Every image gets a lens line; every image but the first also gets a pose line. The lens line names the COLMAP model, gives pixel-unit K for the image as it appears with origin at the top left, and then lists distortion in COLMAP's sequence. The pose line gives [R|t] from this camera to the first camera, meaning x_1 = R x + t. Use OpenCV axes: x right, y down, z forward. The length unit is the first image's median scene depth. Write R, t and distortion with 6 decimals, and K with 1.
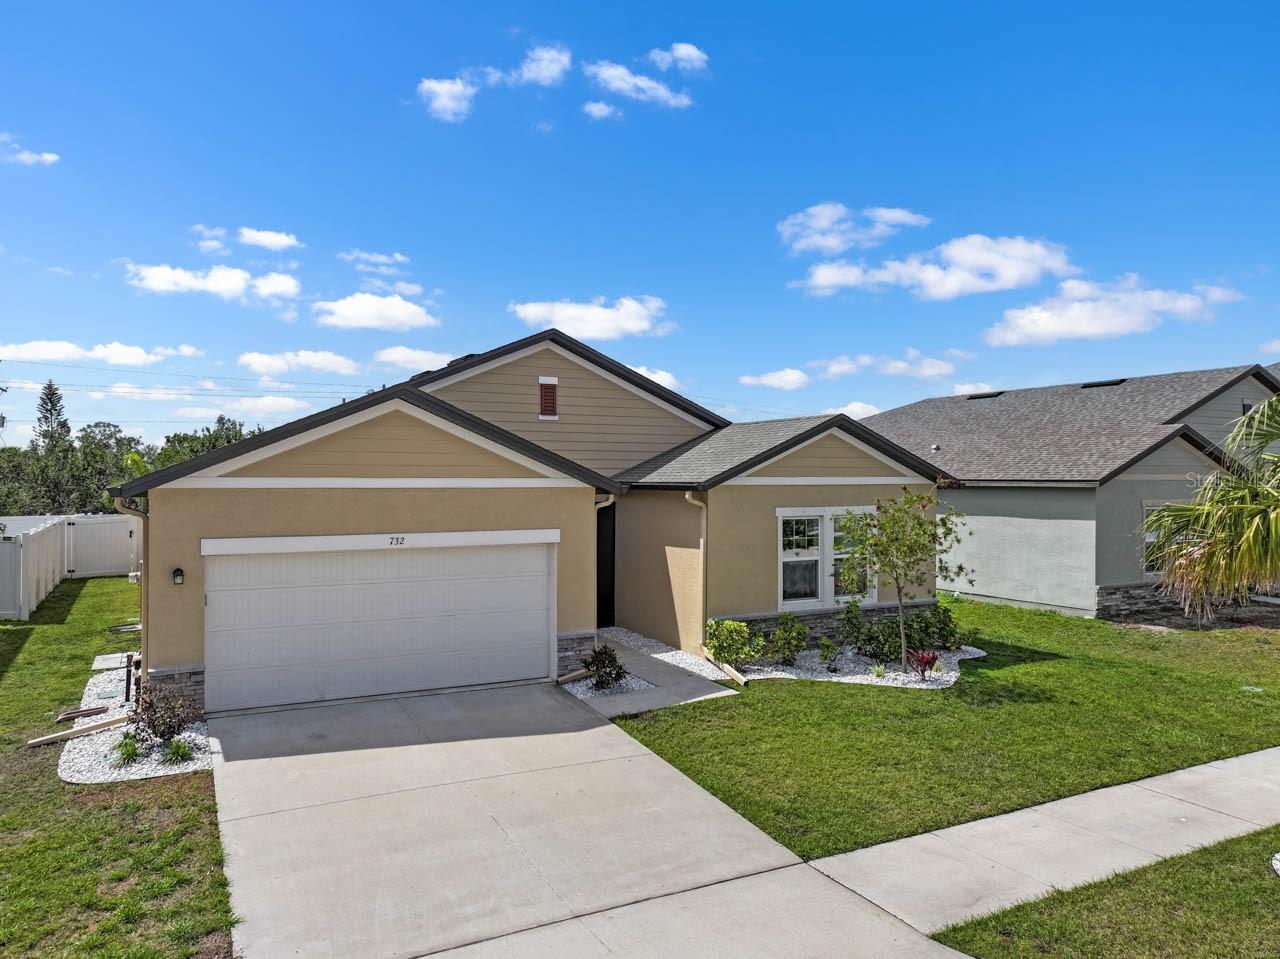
lens RADIAL K [[893.3, 0, 640.0], [0, 893.3, 479.5], [0, 0, 1]] dist [-0.000206, 0.006447]
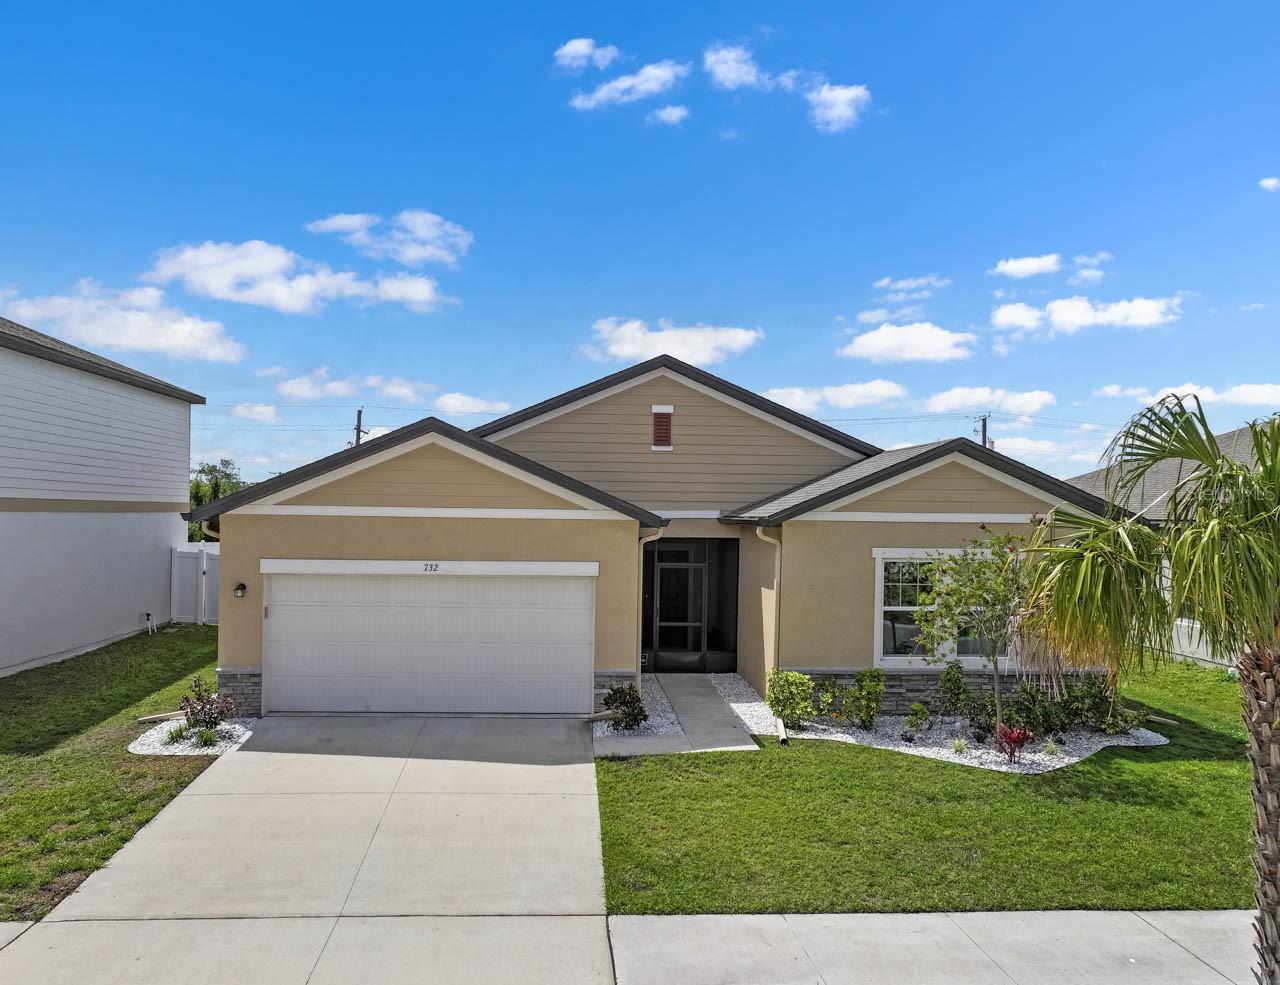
lens RADIAL K [[977.6, 0, 622.4], [0, 977.6, 521.8], [0, 0, 1]] dist [0.006644, -0.002271]
pose [[0.911010, 0.014846, -0.412118, 0.406864], [-0.013170, 0.999889, 0.006908, 0.003916], [0.412175, -0.000865, 0.911104, 0.043180]]
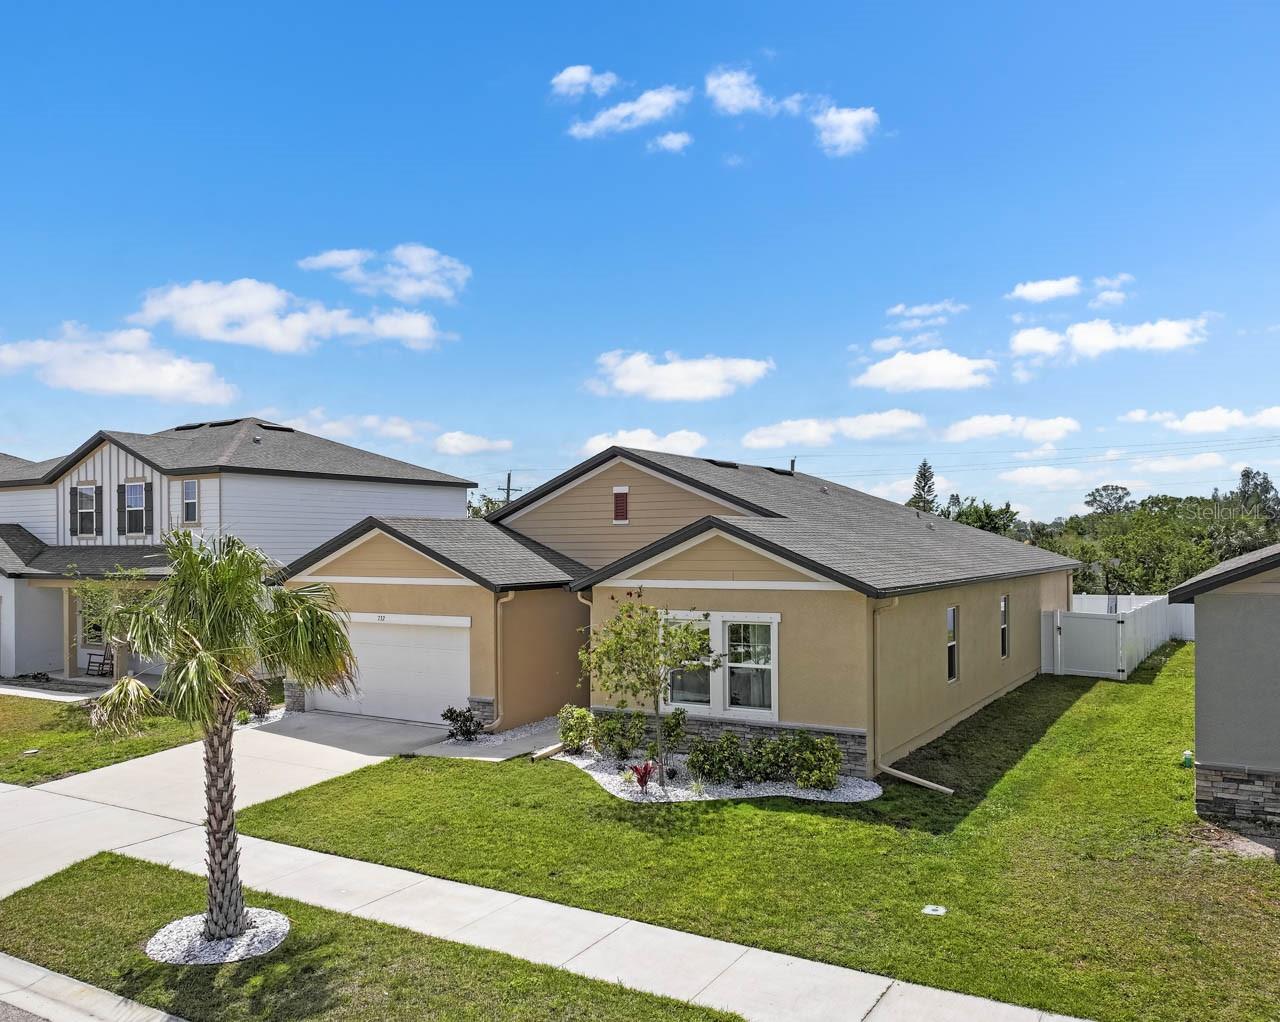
lens RADIAL K [[1004.3, 0, 640.3], [0, 1004.3, 553.2], [0, 0, 1]] dist [-0.000454, -0.000687]
pose [[0.516865, 0.003299, -0.856061, 1.435745], [0.005359, 0.999961, 0.007090, -0.052953], [0.856050, -0.008252, 0.516827, 0.488381]]
